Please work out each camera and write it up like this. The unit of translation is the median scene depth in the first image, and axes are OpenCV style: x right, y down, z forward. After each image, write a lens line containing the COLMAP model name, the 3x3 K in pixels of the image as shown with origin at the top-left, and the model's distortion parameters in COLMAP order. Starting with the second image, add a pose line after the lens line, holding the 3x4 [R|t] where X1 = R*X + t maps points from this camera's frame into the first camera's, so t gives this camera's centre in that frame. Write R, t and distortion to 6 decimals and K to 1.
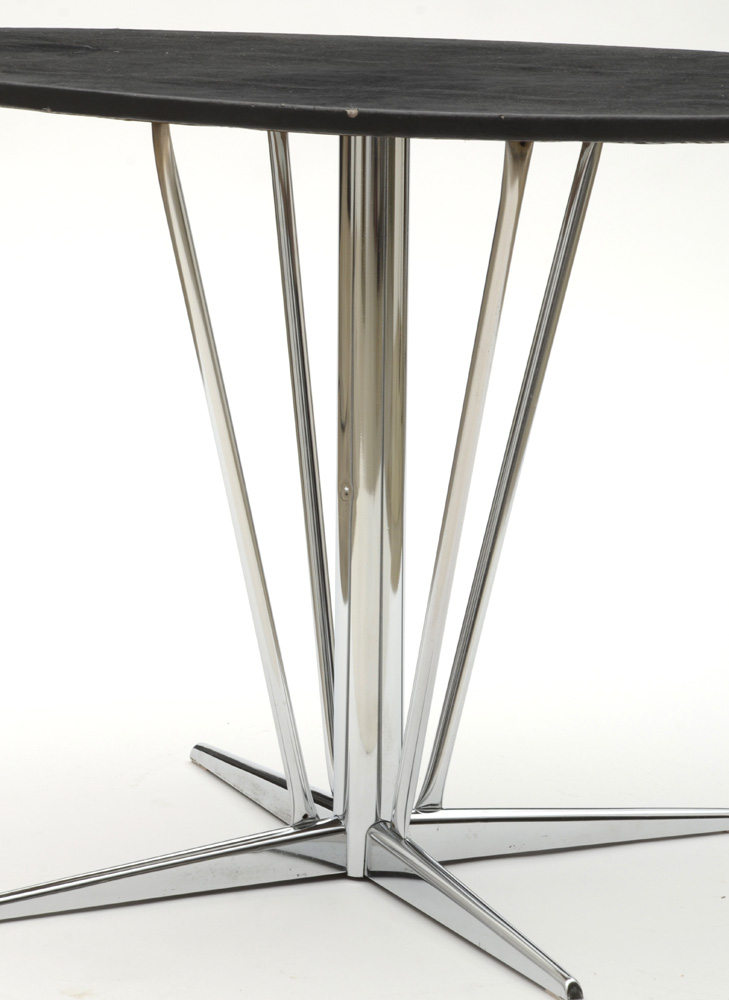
lens RADIAL K [[4430.2, 0, 372.2], [0, 4430.2, 492.0], [0, 0, 1]] dist [1.508100, 0.000000]
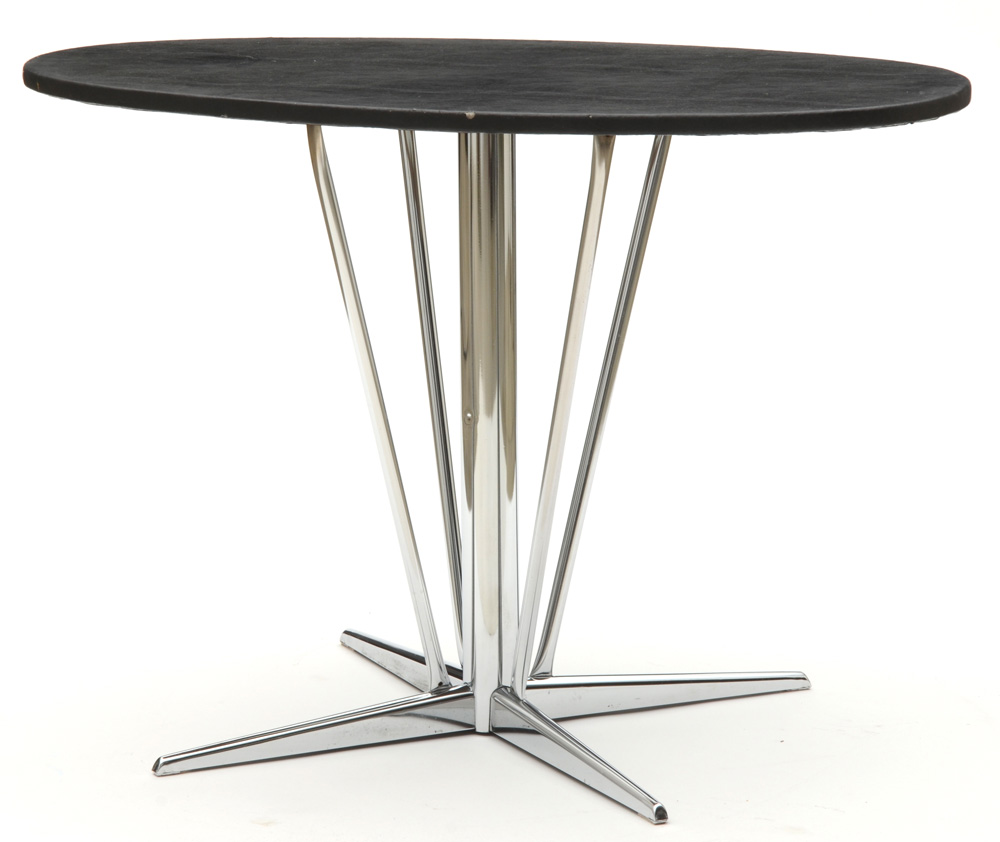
lens RADIAL K [[4616.9, 0, 493.9], [0, 4616.9, 419.1], [0, 0, 1]] dist [1.404467, 0.000000]
pose [[0.999789, -0.019599, 0.006175, -0.007001], [0.019575, 0.999800, 0.003986, -0.004645], [-0.006252, -0.003864, 0.999973, -0.274823]]
